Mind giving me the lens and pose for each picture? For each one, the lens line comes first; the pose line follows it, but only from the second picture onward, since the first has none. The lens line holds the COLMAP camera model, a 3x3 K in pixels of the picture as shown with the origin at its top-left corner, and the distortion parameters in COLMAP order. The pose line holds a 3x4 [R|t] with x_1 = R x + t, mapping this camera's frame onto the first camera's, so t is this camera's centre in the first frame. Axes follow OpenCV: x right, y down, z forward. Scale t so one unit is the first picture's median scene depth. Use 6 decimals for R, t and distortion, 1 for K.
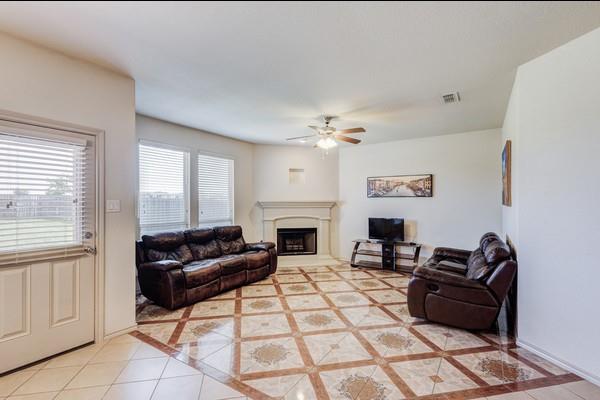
lens RADIAL K [[276.9, 0, 298.3], [0, 276.9, 201.9], [0, 0, 1]] dist [0.000336, -0.001126]
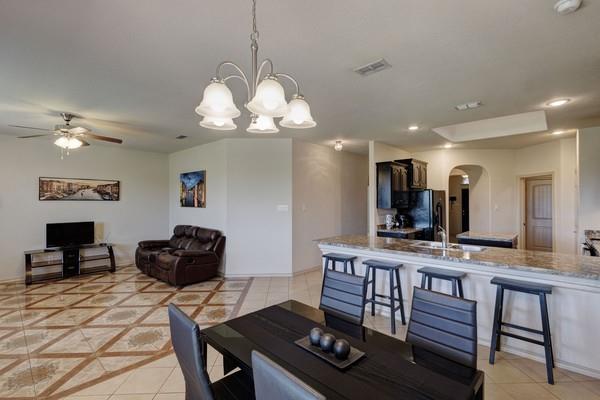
lens RADIAL K [[275.5, 0, 299.9], [0, 275.5, 201.1], [0, 0, 1]] dist [0.003823, 0.000174]
pose [[0.161343, 0.004268, 0.986889, -0.675556], [-0.002152, 0.999990, -0.003973, -0.017654], [-0.986896, -0.001483, 0.161351, 0.096637]]
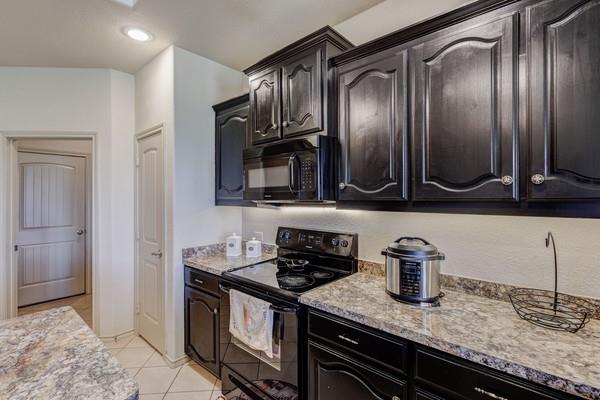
lens RADIAL K [[280.6, 0, 300.5], [0, 280.6, 197.8], [0, 0, 1]] dist [0.001456, -0.000149]
pose [[-0.990167, 0.004254, 0.139827, 0.266469], [0.004107, 0.999991, -0.001337, -0.010146], [-0.139831, -0.000749, -0.990175, -0.316170]]
